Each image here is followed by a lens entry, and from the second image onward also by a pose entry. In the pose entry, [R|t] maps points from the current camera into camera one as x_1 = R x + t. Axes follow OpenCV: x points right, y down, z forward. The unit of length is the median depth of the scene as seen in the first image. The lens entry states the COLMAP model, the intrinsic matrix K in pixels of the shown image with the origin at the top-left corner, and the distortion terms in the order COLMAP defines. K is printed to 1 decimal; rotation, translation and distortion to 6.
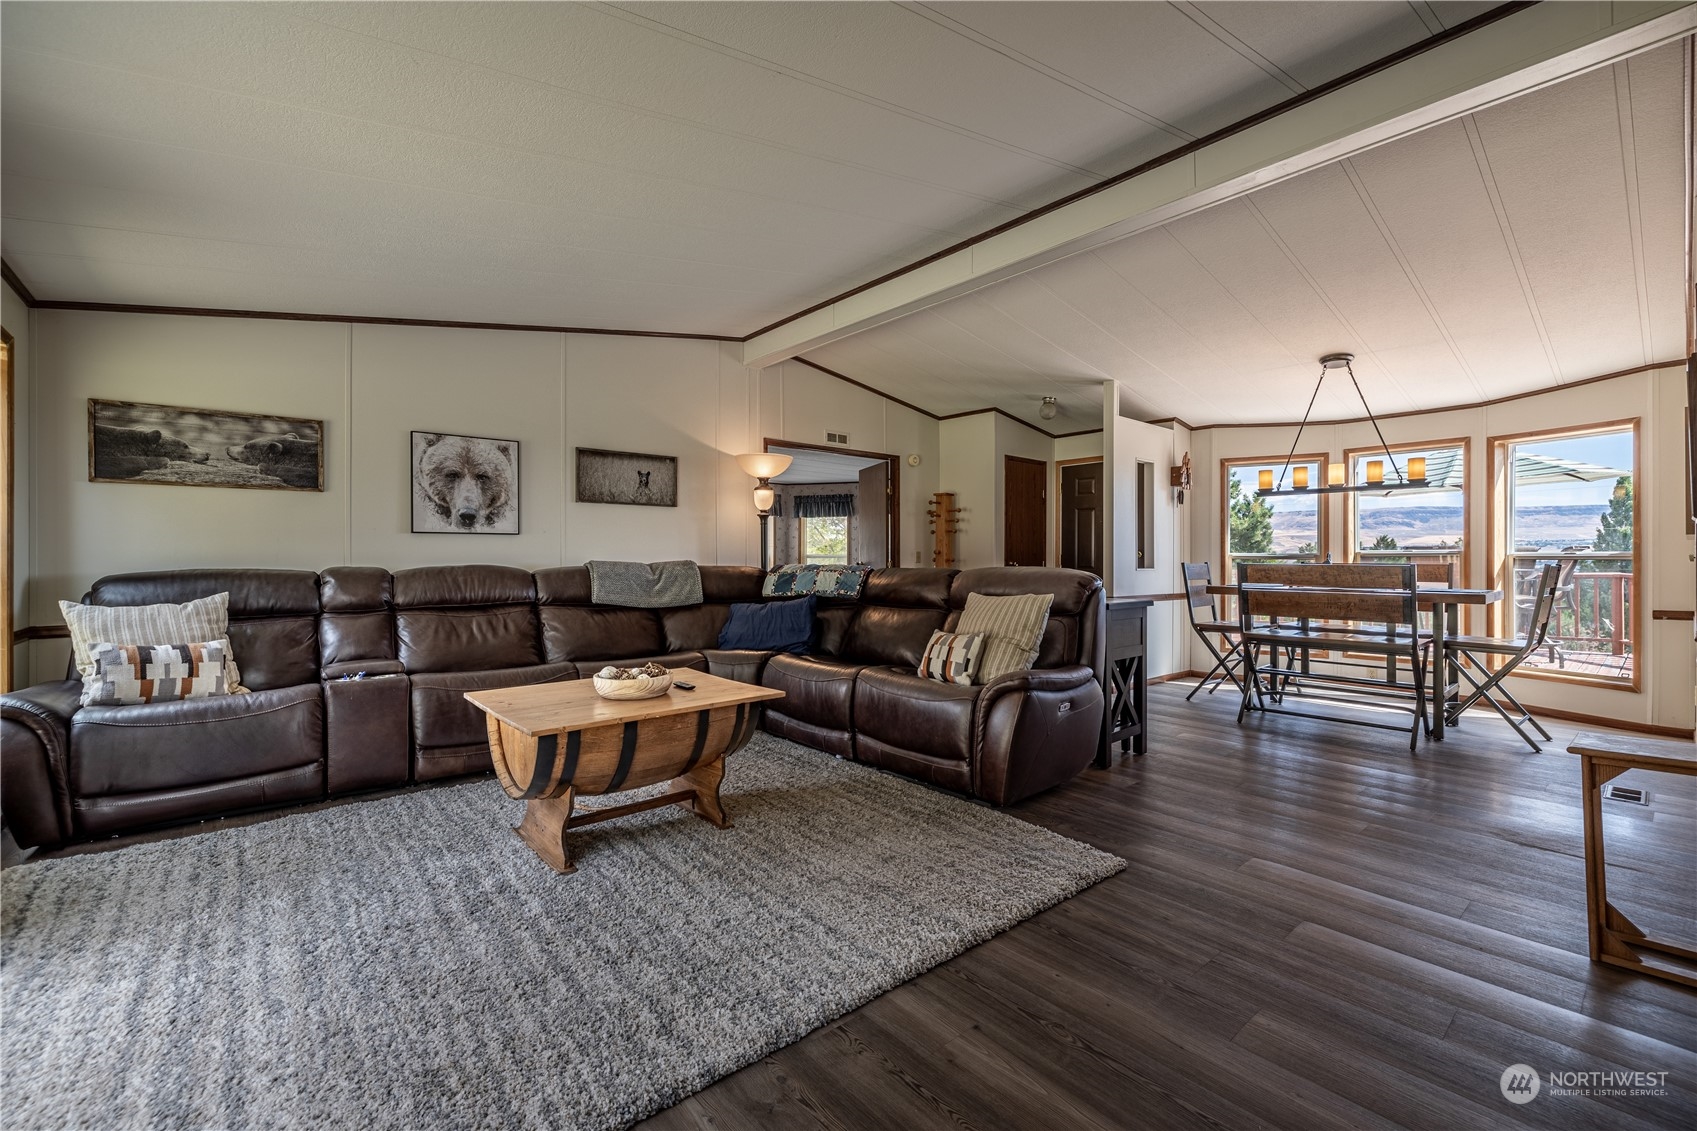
lens RADIAL K [[720.3, 0, 839.3], [0, 720.3, 571.1], [0, 0, 1]] dist [-0.000479, 0.000108]
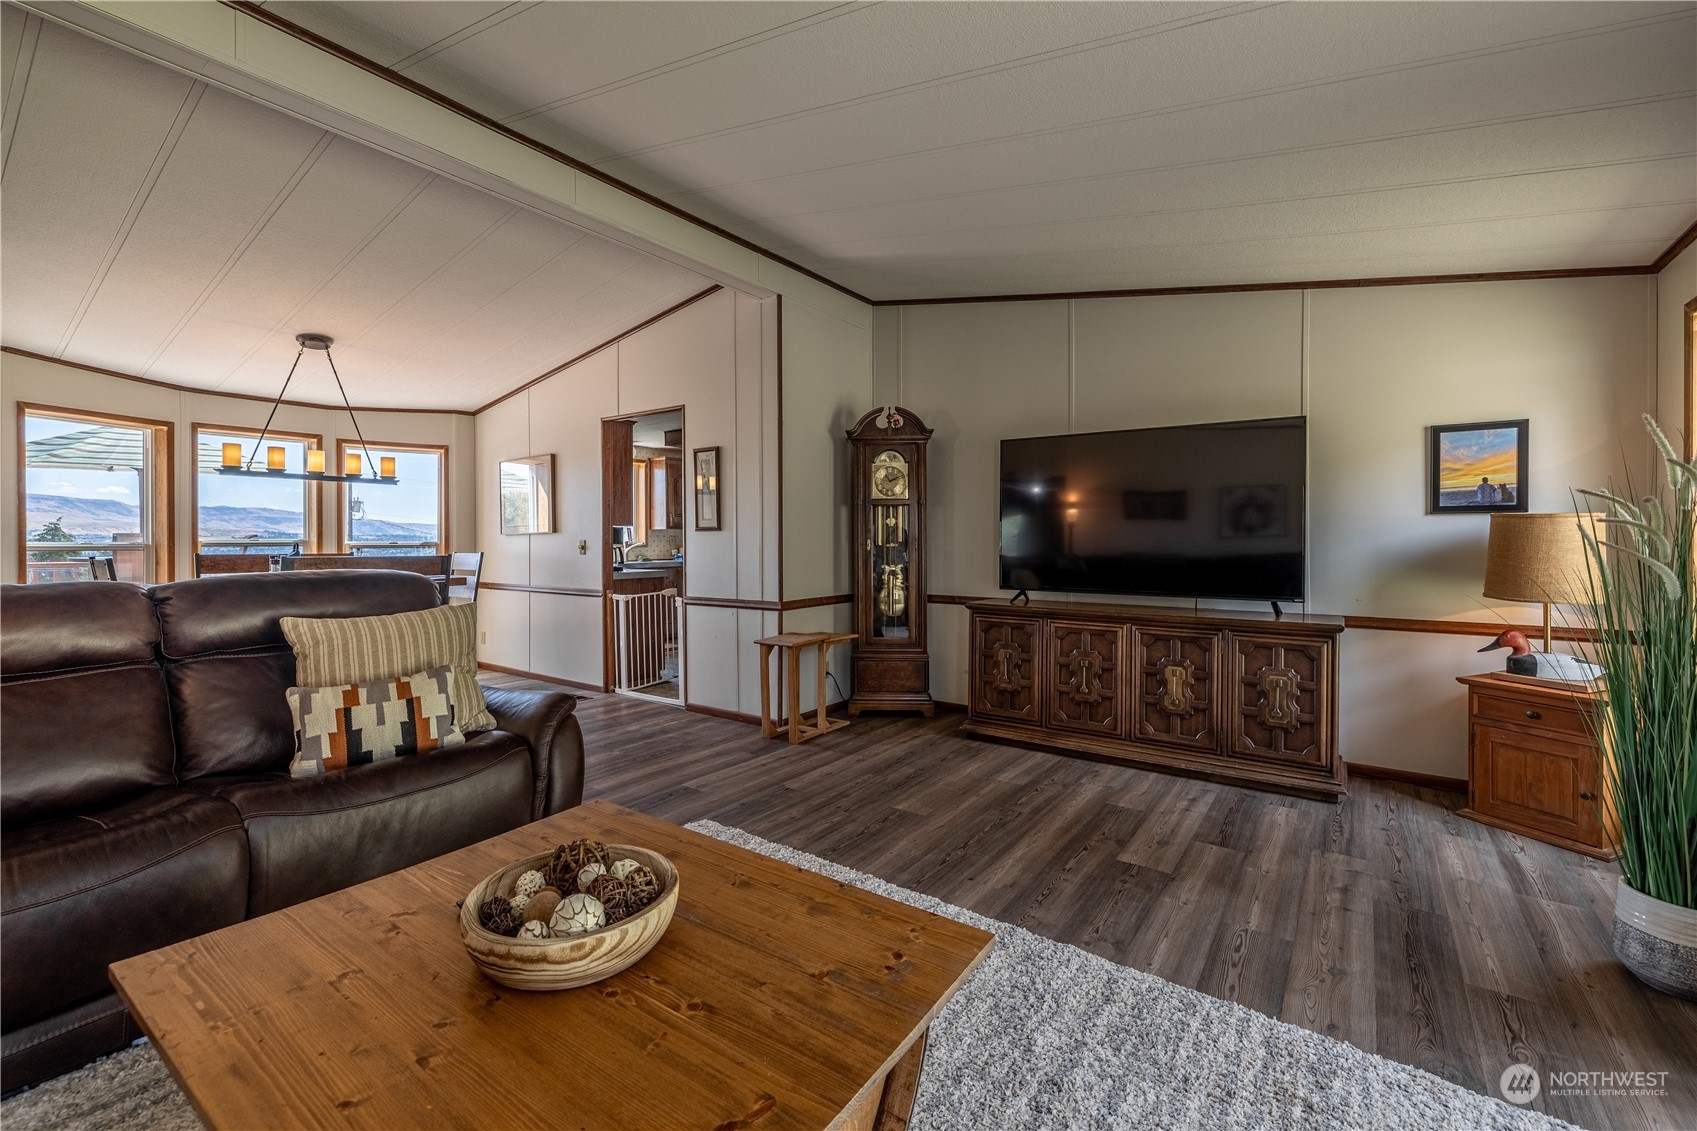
lens RADIAL K [[720.4, 0, 845.1], [0, 720.4, 539.8], [0, 0, 1]] dist [-0.000815, -0.000024]
pose [[-0.236203, 0.002346, 0.971701, -0.419350], [0.018949, 0.999818, 0.002193, -0.019968], [-0.971519, 0.018931, -0.236205, 0.569994]]
